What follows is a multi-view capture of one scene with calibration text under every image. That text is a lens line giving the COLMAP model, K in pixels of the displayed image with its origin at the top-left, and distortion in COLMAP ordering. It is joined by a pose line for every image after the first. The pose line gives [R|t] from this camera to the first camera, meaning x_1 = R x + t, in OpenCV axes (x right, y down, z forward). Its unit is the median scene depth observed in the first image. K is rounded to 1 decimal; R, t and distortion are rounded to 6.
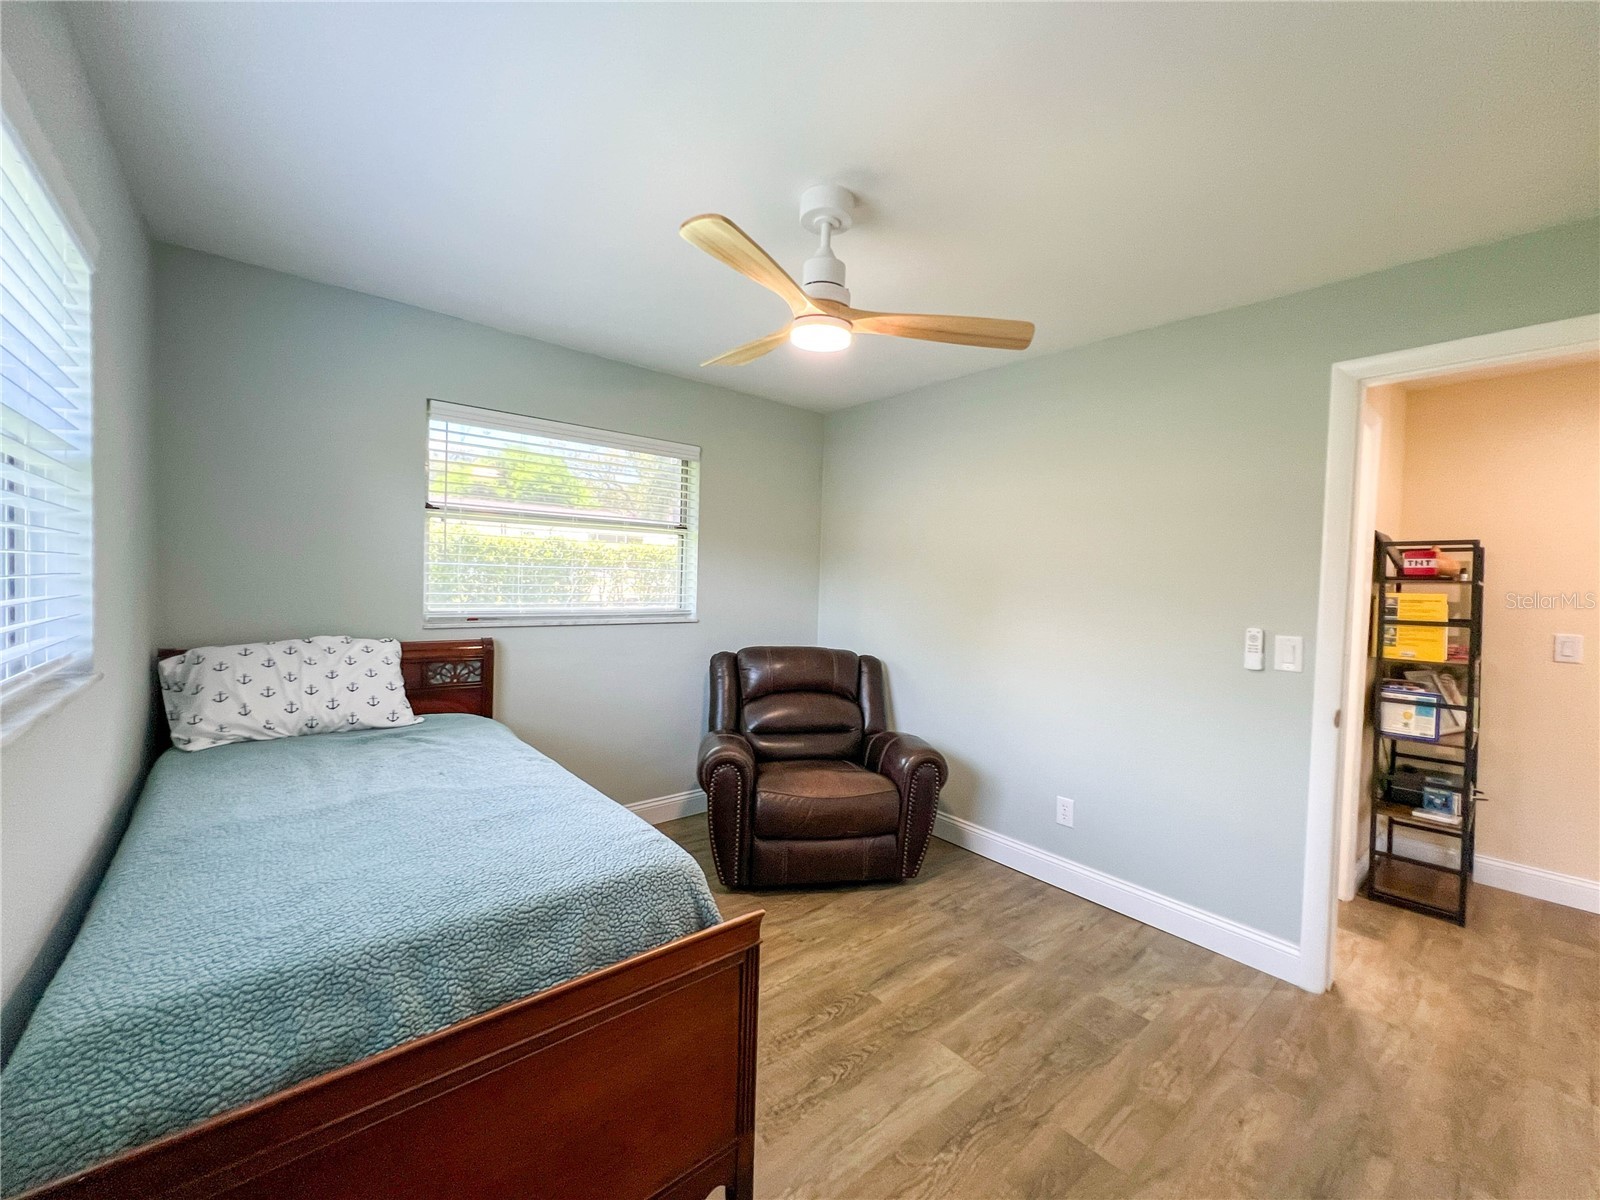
lens RADIAL K [[642.0, 0, 796.8], [0, 642.0, 596.9], [0, 0, 1]] dist [-0.003217, 0.001061]
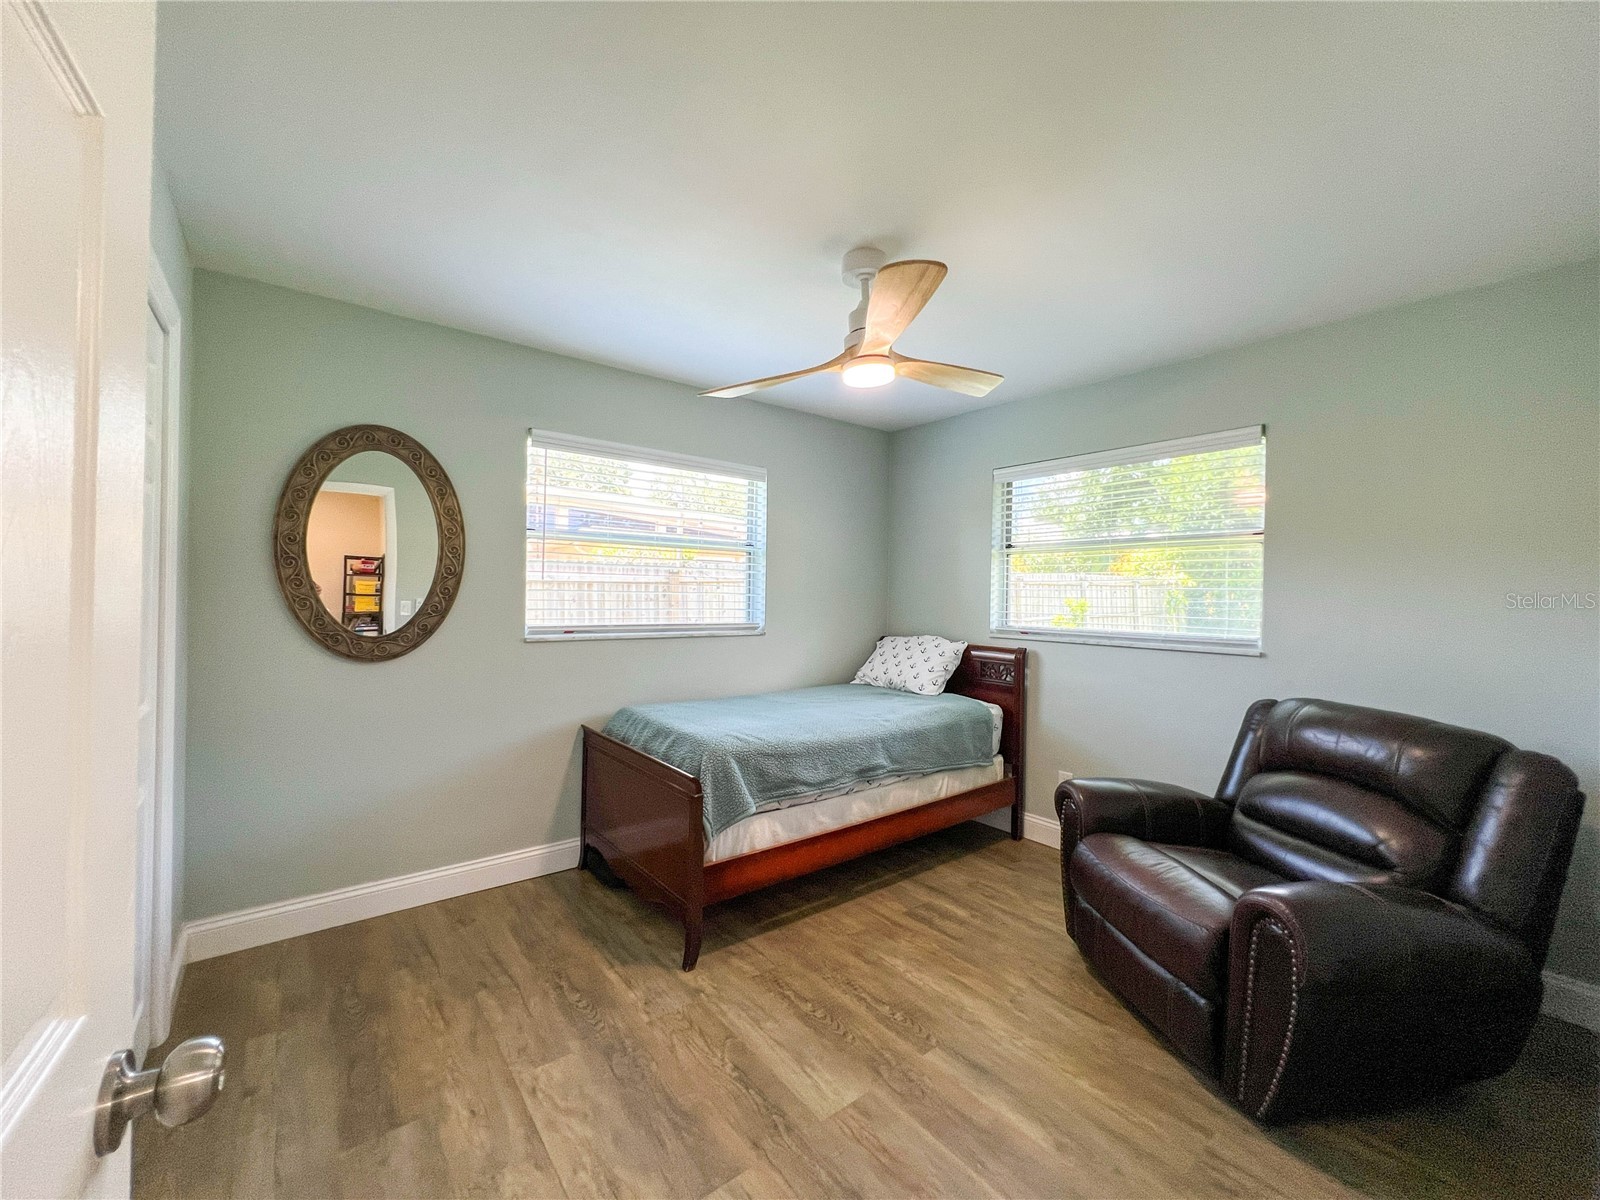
lens RADIAL K [[641.1, 0, 796.9], [0, 641.1, 598.3], [0, 0, 1]] dist [-0.003318, 0.001017]
pose [[-0.026158, -0.026787, -0.999299, 1.150137], [-0.048042, 0.998520, -0.025508, 0.030731], [0.998503, 0.047341, -0.027406, 0.900647]]
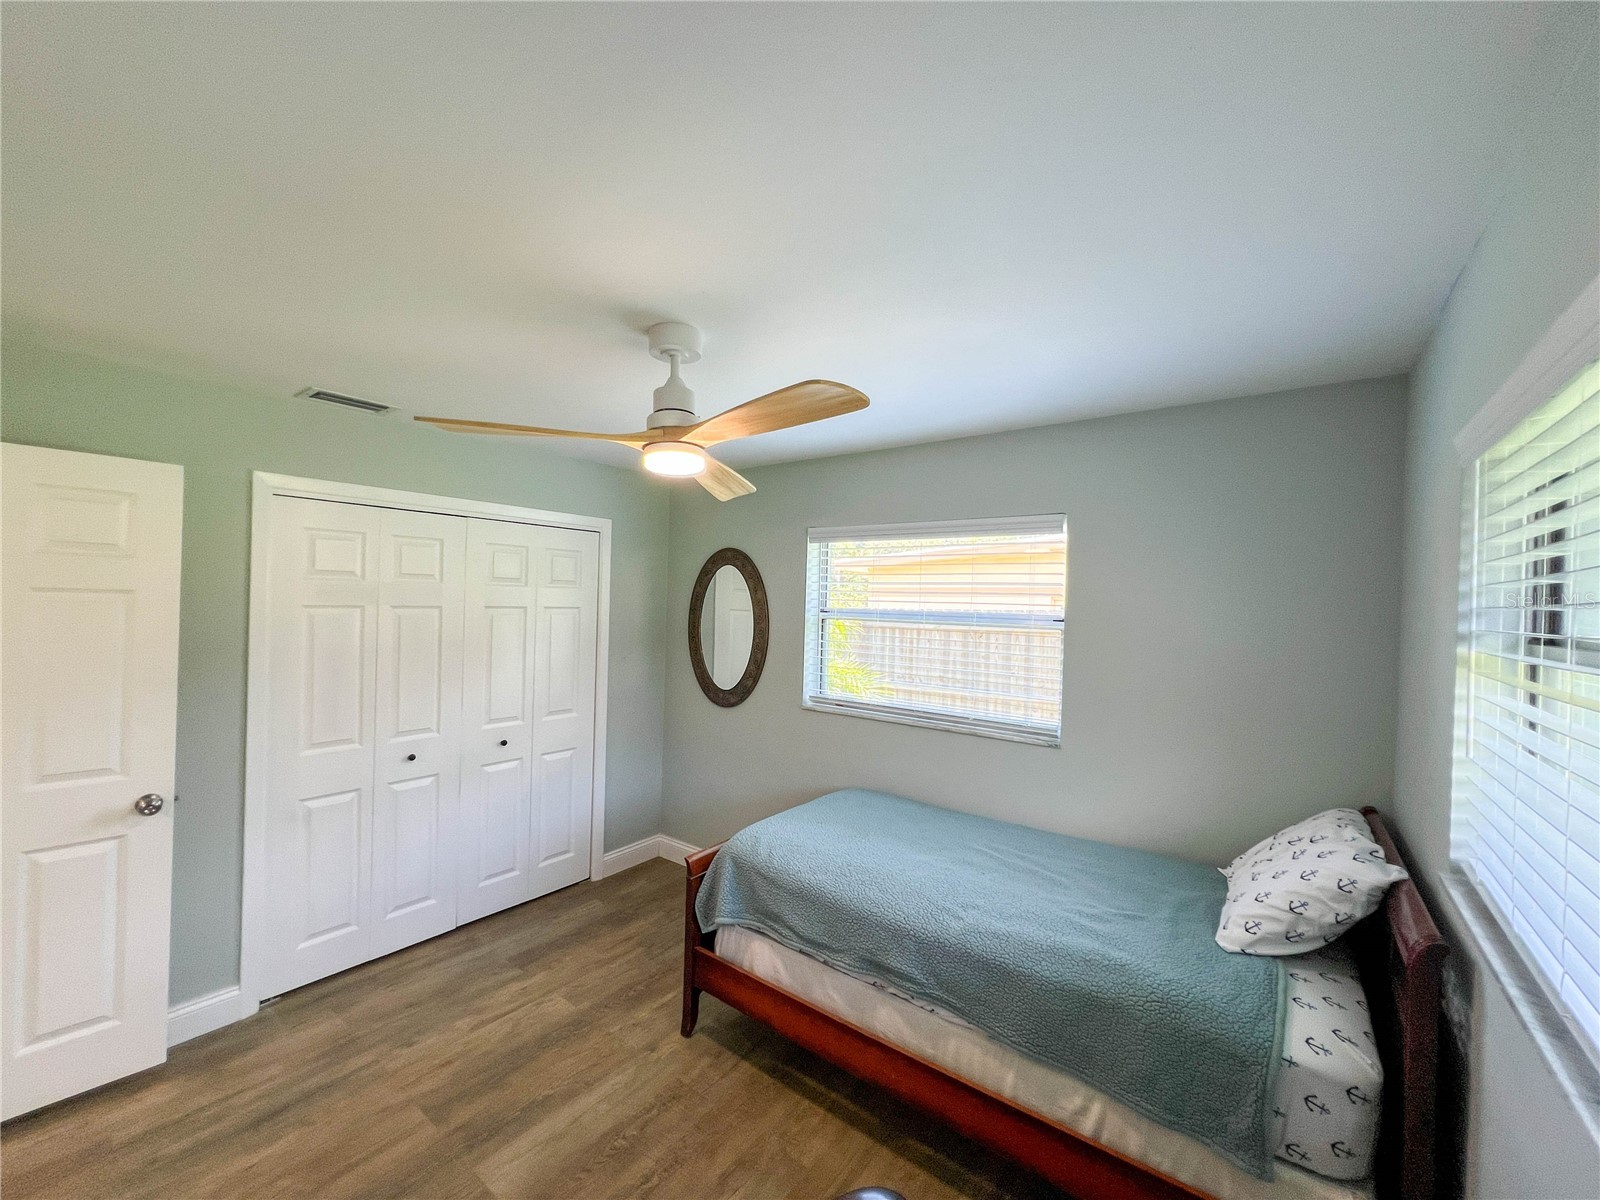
lens RADIAL K [[641.1, 0, 796.9], [0, 641.1, 598.3], [0, 0, 1]] dist [-0.003318, 0.001017]
pose [[-0.971676, -0.058212, -0.229037, 0.069927], [-0.064125, 0.997771, 0.018452, -0.220912], [0.227452, 0.032616, -0.973243, 1.986436]]
